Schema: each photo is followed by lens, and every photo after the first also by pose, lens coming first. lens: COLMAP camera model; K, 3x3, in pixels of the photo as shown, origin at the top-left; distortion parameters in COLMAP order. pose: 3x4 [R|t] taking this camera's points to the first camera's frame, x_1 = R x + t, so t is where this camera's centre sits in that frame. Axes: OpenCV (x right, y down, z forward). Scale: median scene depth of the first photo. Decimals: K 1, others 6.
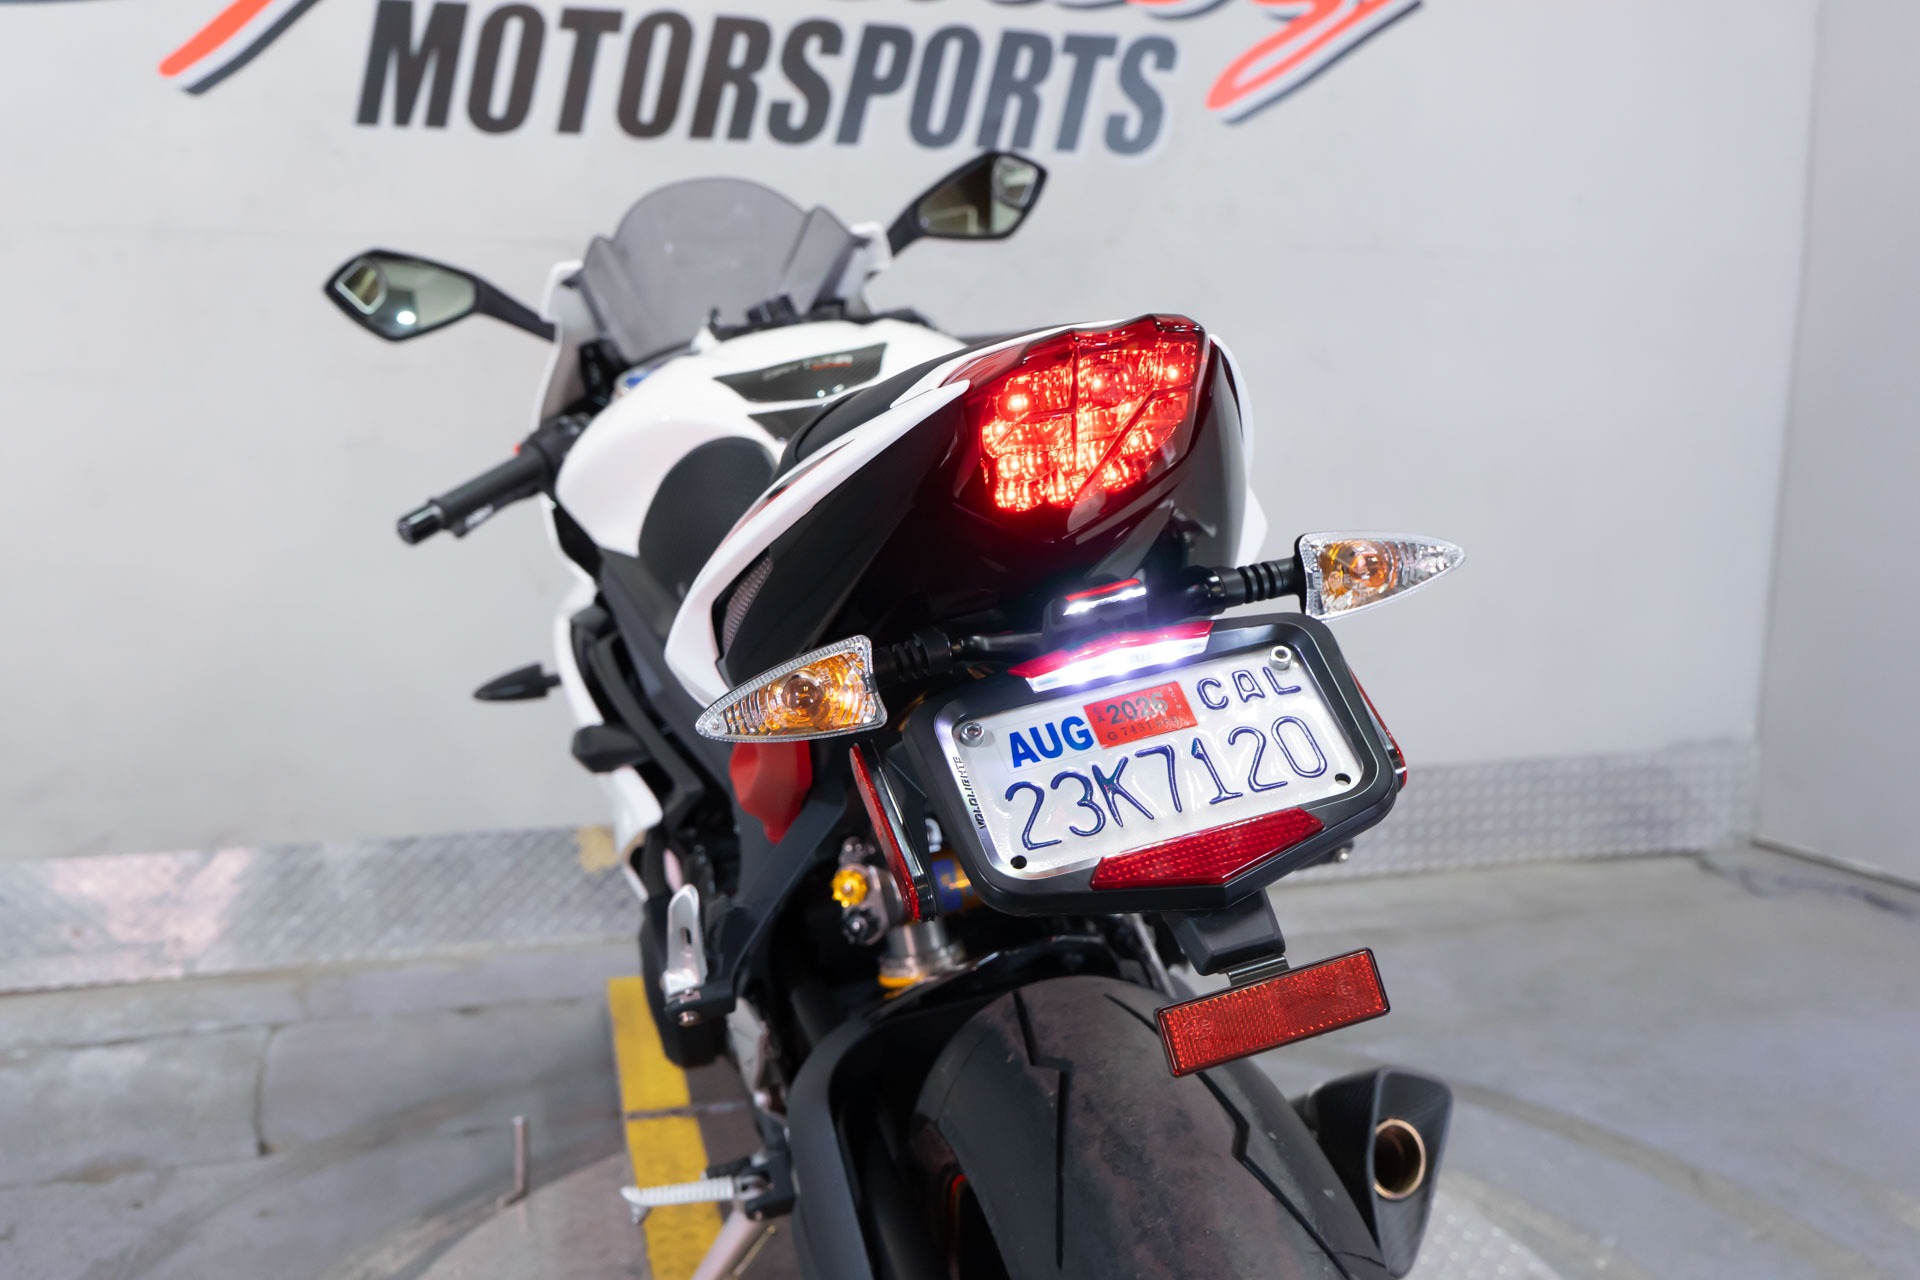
lens RADIAL K [[1928.1, 0, 960.0], [0, 1928.1, 640.0], [0, 0, 1]] dist [0.004825, 0.014252]
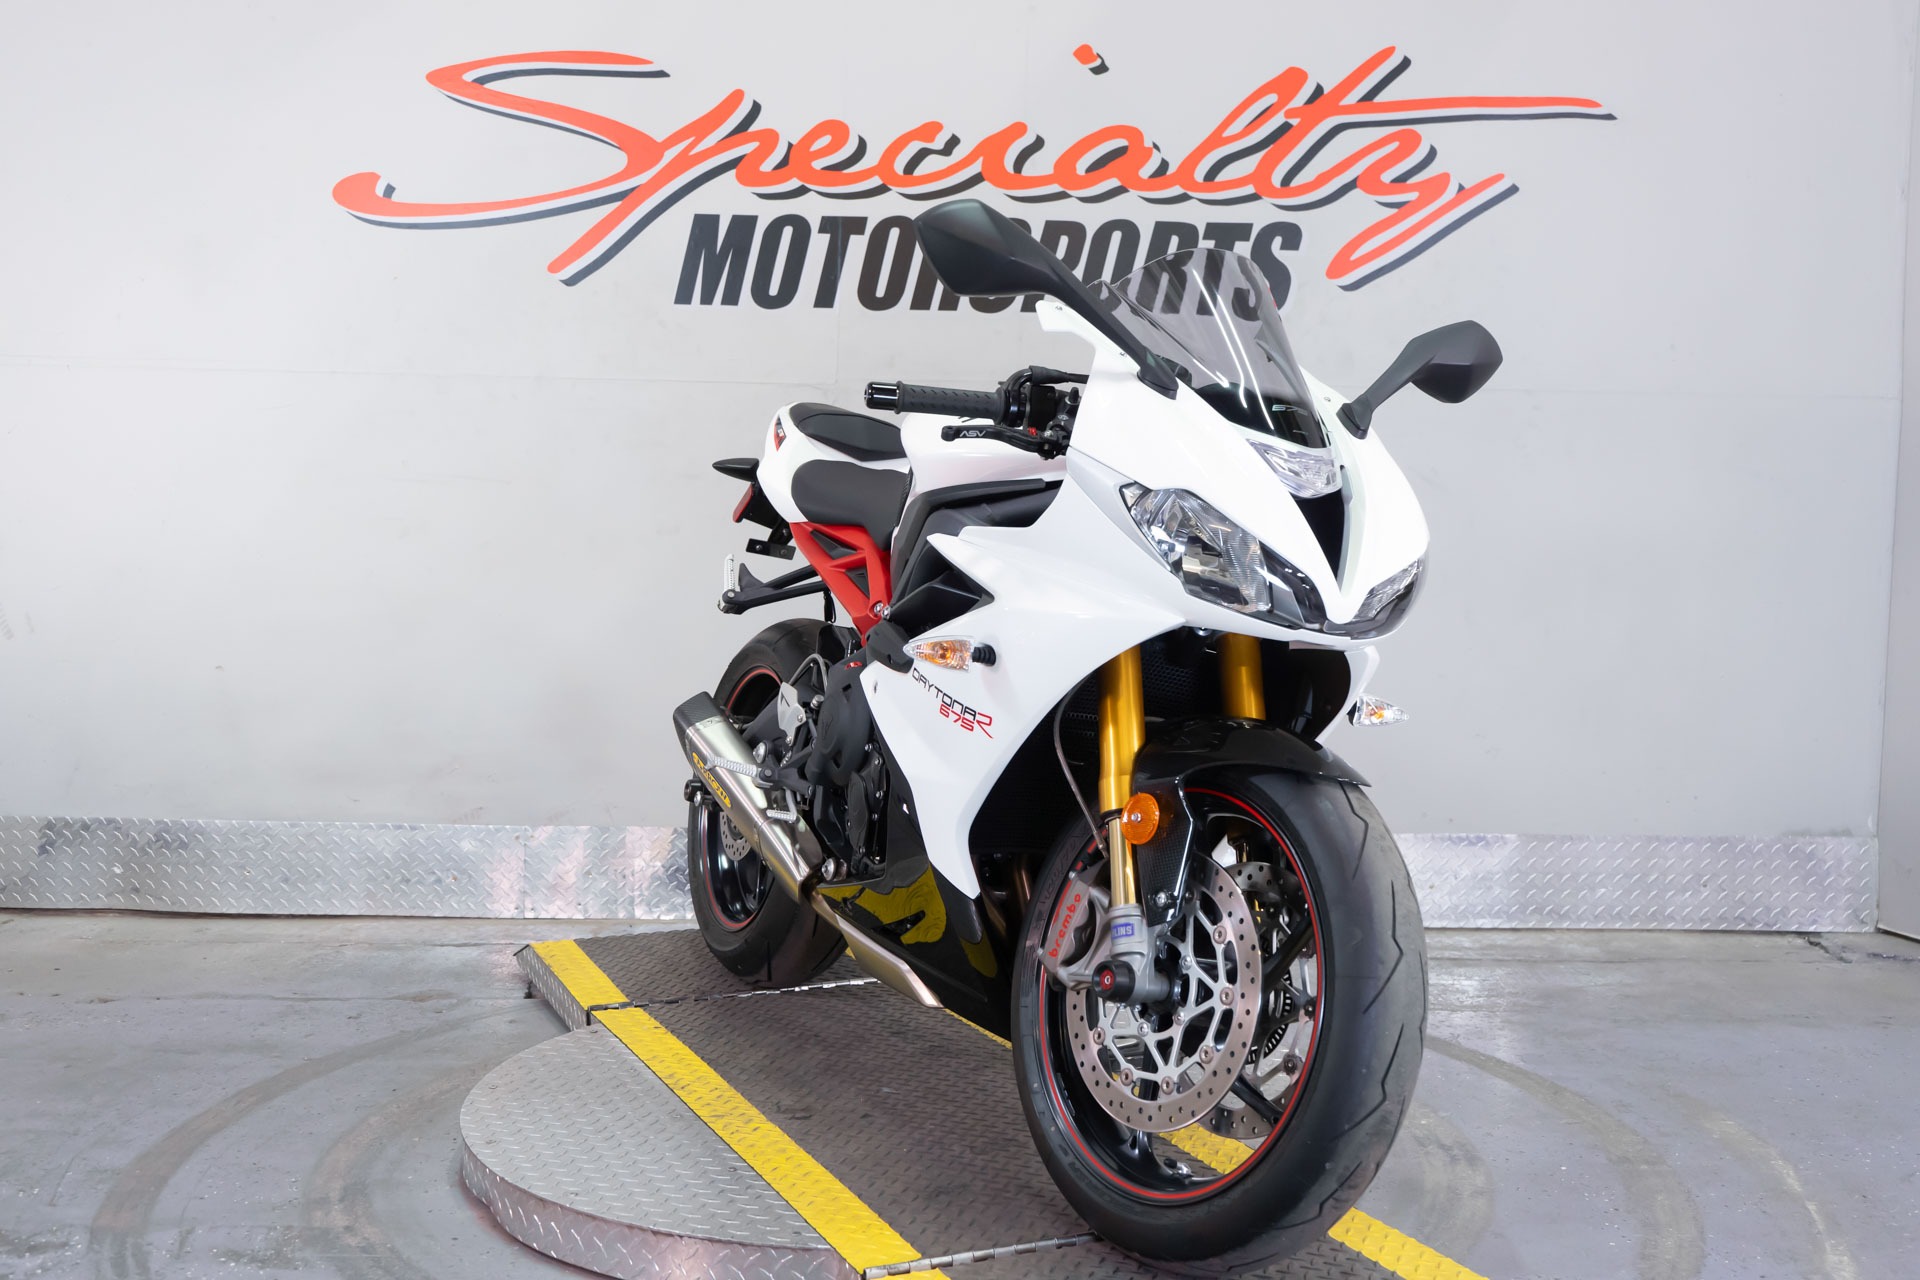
lens RADIAL K [[2054.9, 0, 962.0], [0, 2054.9, 641.6], [0, 0, 1]] dist [0.009970, -0.000607]
pose [[0.959226, 0.026291, -0.281414, 0.296565], [-0.055503, 0.993800, -0.096342, 0.102967], [0.277136, 0.108033, 0.954738, -0.320704]]
